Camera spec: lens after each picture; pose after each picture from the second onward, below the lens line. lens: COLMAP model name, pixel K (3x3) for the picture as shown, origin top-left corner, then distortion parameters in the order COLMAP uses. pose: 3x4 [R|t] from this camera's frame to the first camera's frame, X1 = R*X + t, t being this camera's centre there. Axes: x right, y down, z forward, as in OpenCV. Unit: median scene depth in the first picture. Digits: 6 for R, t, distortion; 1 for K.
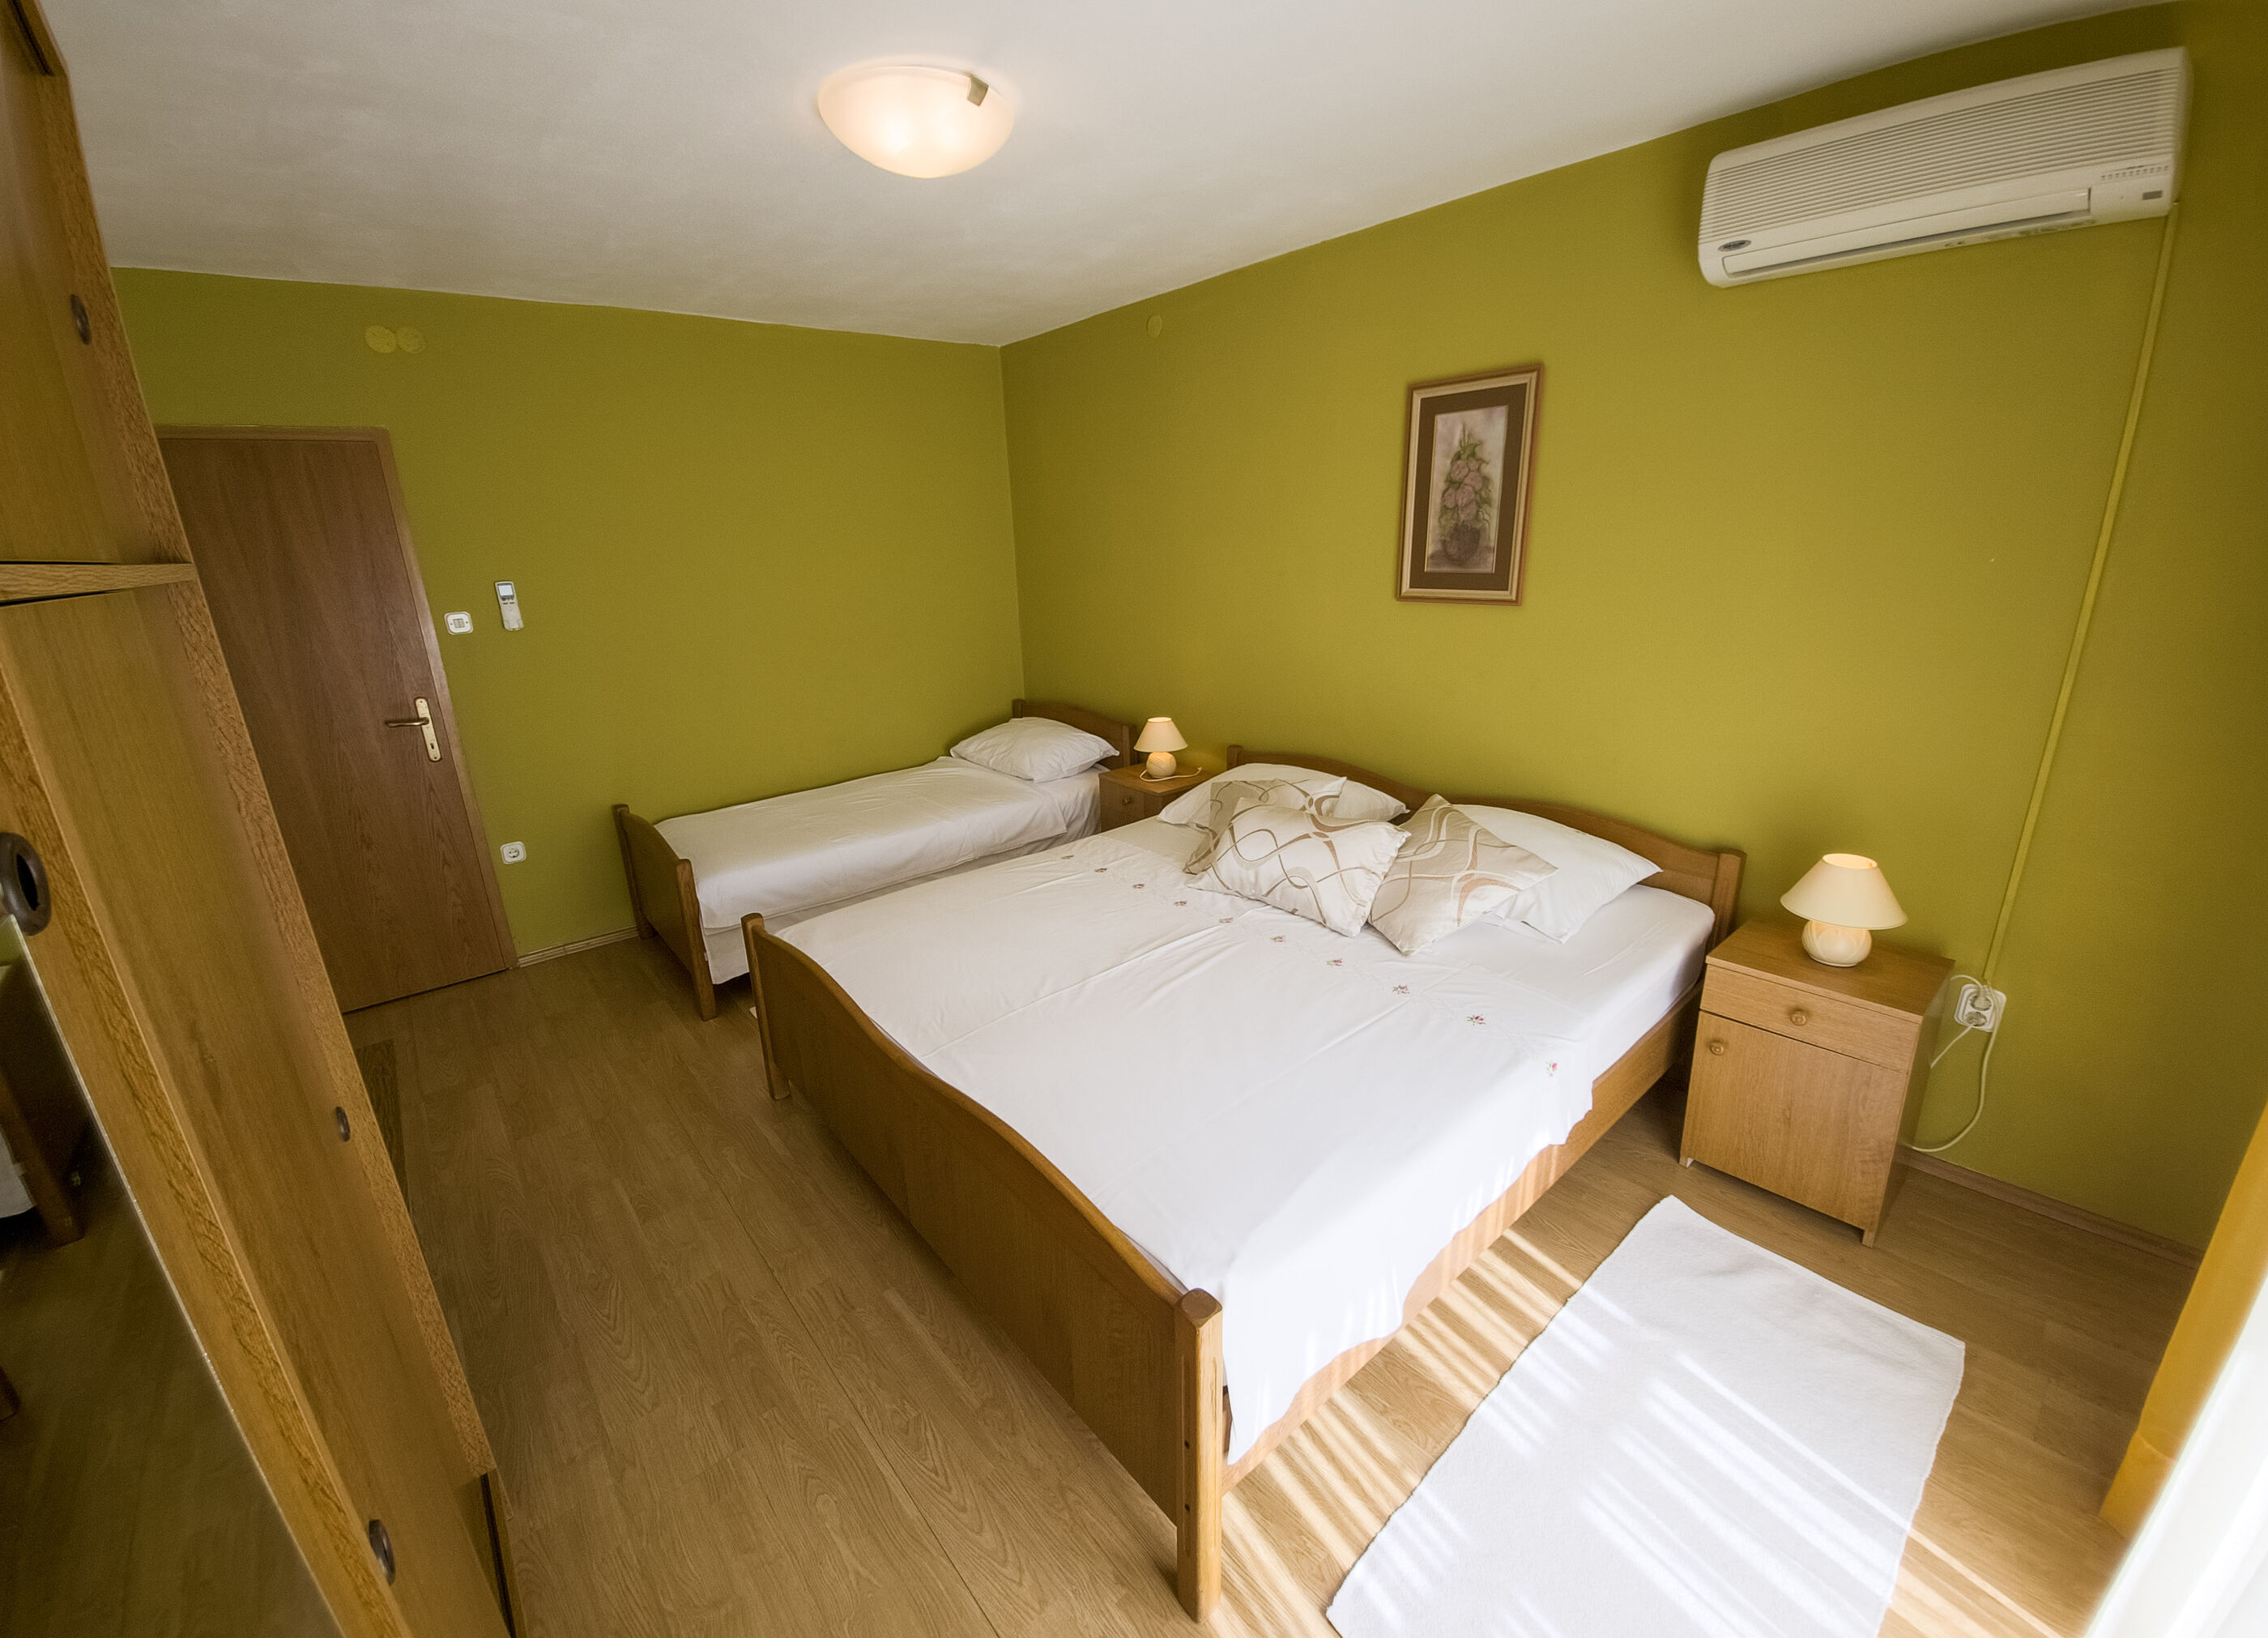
lens RADIAL K [[910.4, 0, 1134.0], [0, 910.4, 819.0], [0, 0, 1]] dist [-0.001264, -0.000188]
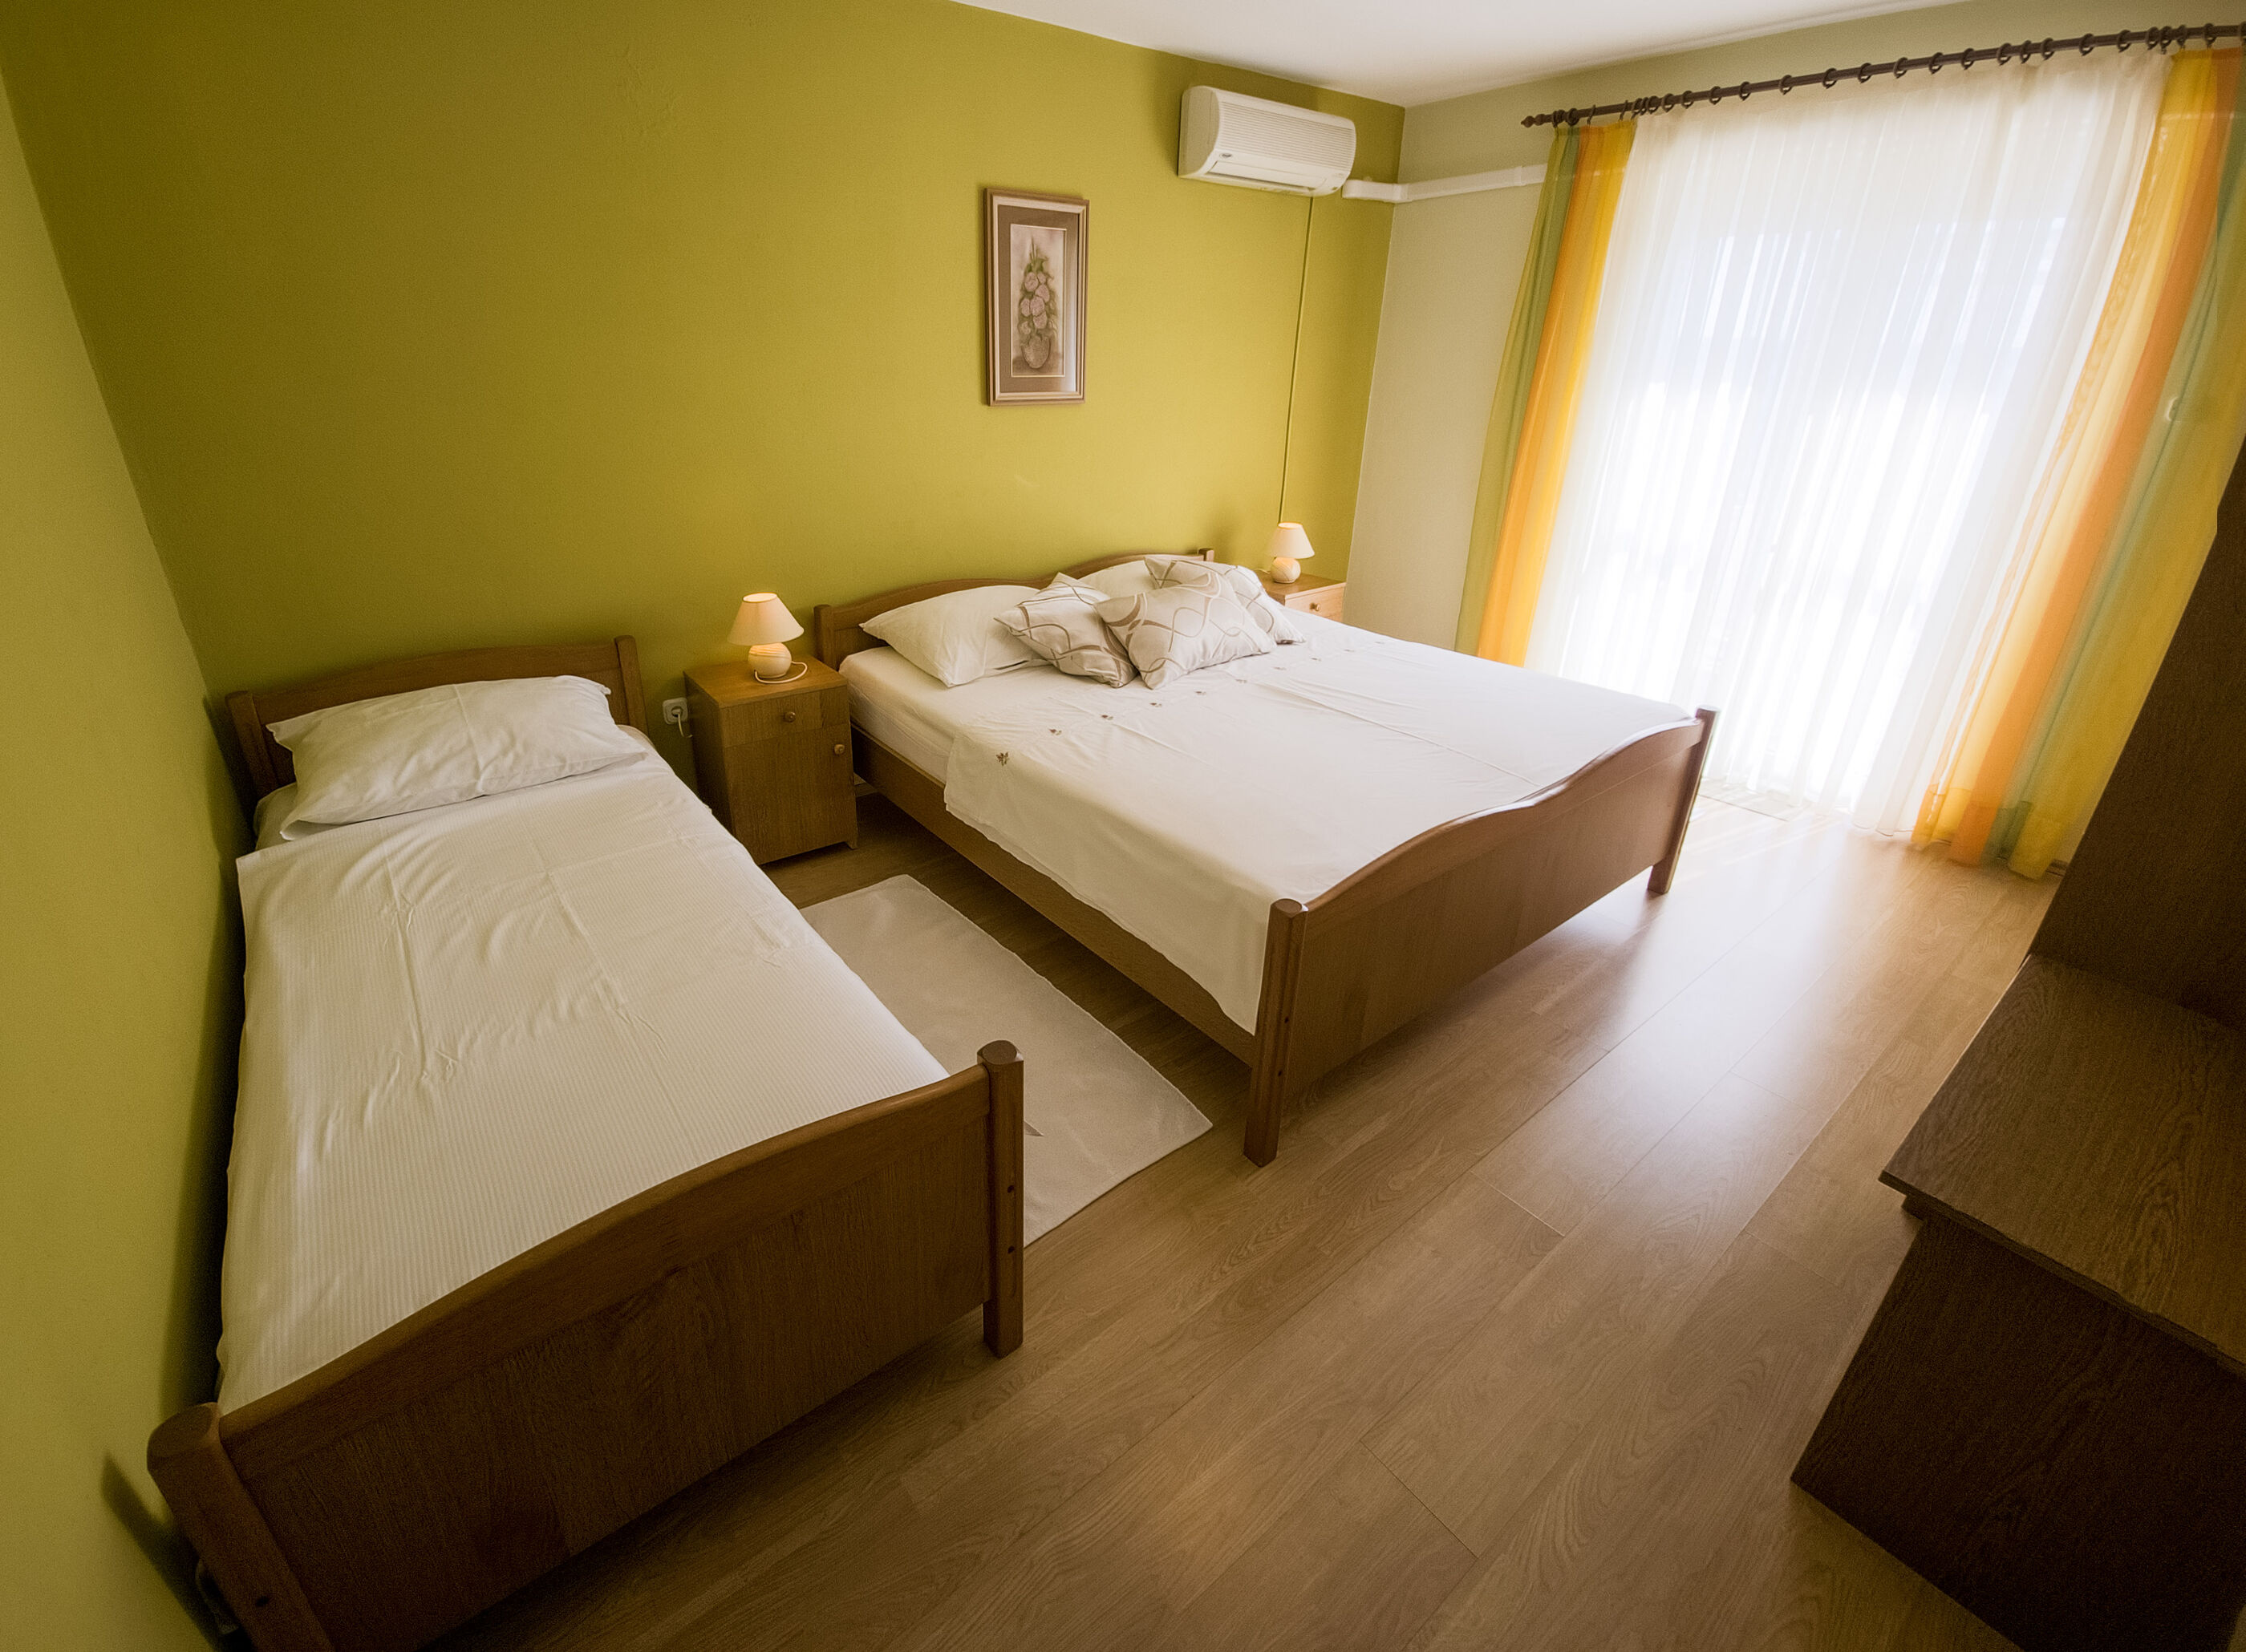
lens RADIAL K [[938.5, 0, 1033.0], [0, 938.5, 750.1], [0, 0, 1]] dist [0.000136, -0.000147]
pose [[0.074547, -0.358033, 0.930728, -0.925972], [0.301845, 0.897644, 0.321130, -0.236803], [-0.950438, 0.256996, 0.174987, 0.947433]]
